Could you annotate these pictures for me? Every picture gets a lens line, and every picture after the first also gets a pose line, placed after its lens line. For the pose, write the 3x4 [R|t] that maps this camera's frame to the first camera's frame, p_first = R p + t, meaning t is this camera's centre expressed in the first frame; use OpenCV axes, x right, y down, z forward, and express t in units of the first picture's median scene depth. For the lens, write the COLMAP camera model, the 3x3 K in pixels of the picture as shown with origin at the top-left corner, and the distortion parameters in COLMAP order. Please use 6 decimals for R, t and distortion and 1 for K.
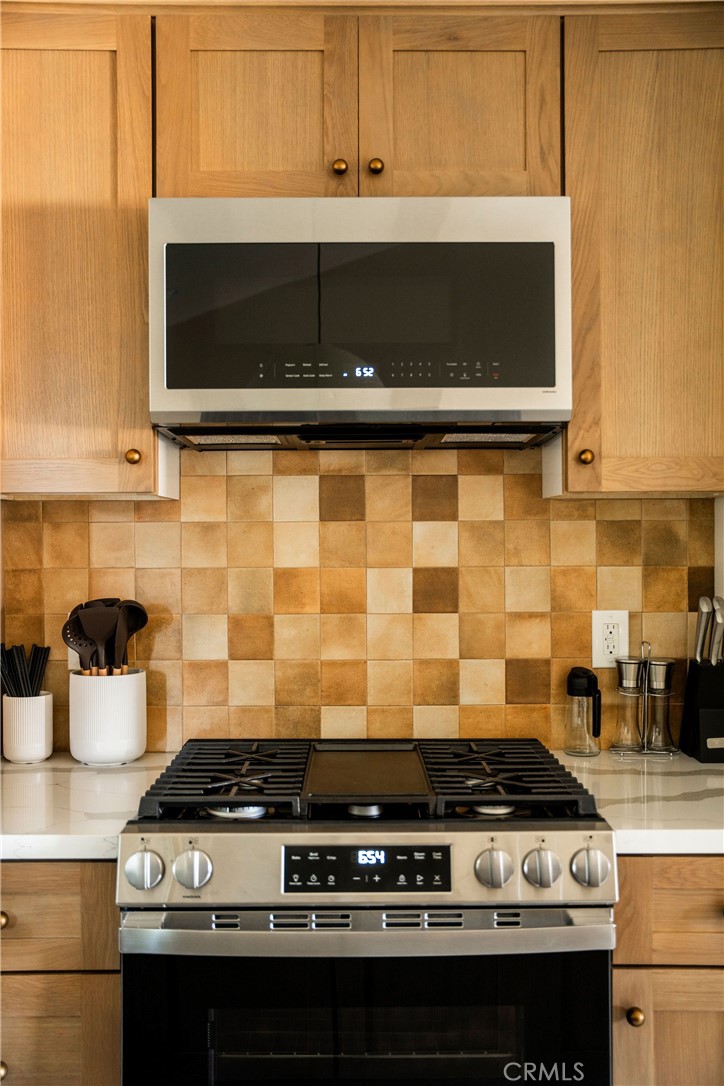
lens RADIAL K [[1081.3, 0, 362.9], [0, 1081.3, 537.9], [0, 0, 1]] dist [-0.000063, 0.000000]
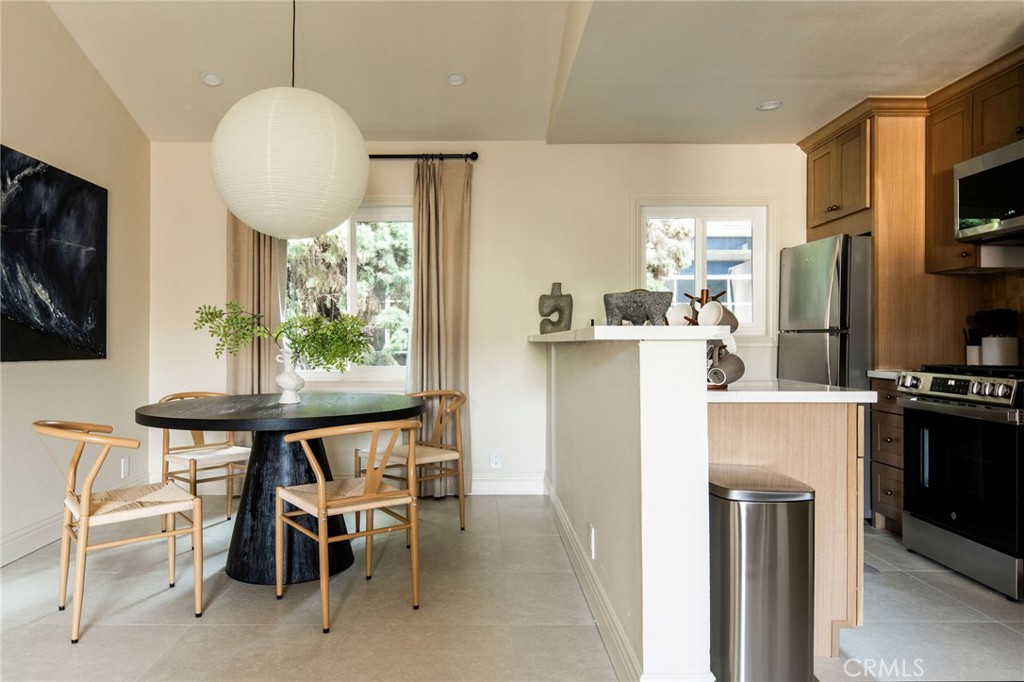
lens RADIAL K [[688.7, 0, 470.0], [0, 688.7, 334.2], [0, 0, 1]] dist [0.002809, -0.006826]
pose [[0.014565, 0.002239, -0.999891, 1.617383], [-0.002172, 0.999995, 0.002207, 0.136537], [0.999892, 0.002140, 0.014570, -0.311068]]
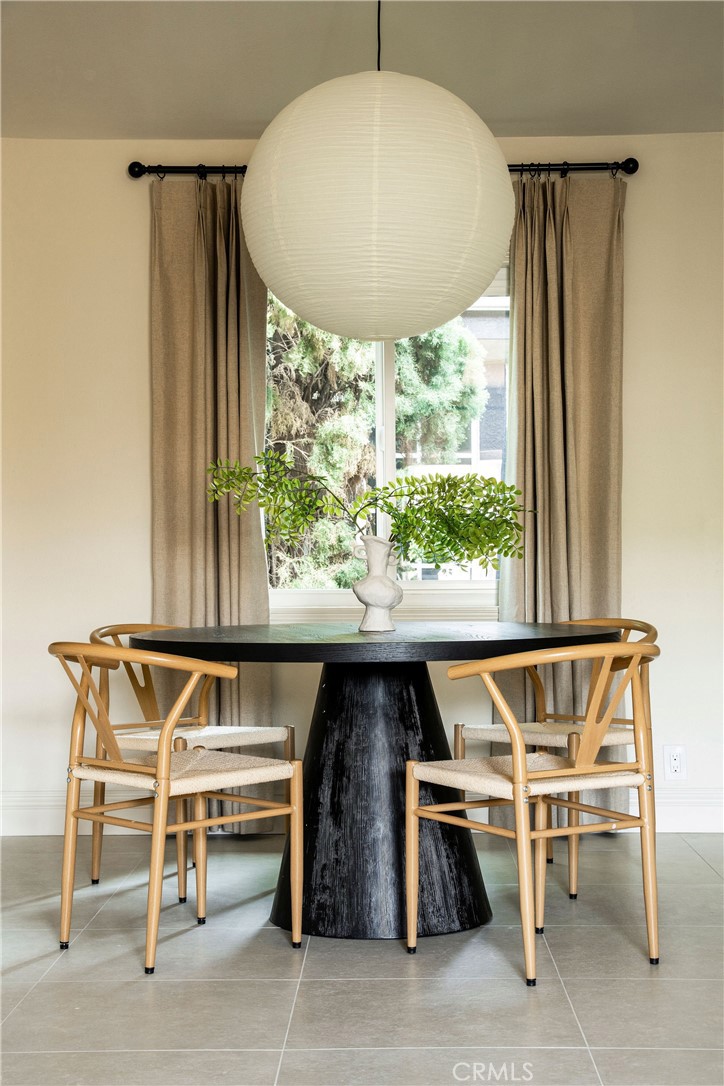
lens RADIAL K [[1778.3, 0, 368.3], [0, 1778.3, 533.9], [0, 0, 1]] dist [0.129143, 0.000000]
pose [[0.012442, -0.003687, -0.999916, 2.390925], [0.003172, 0.999988, -0.003648, 0.184333], [0.999918, -0.003127, 0.012453, -0.769972]]
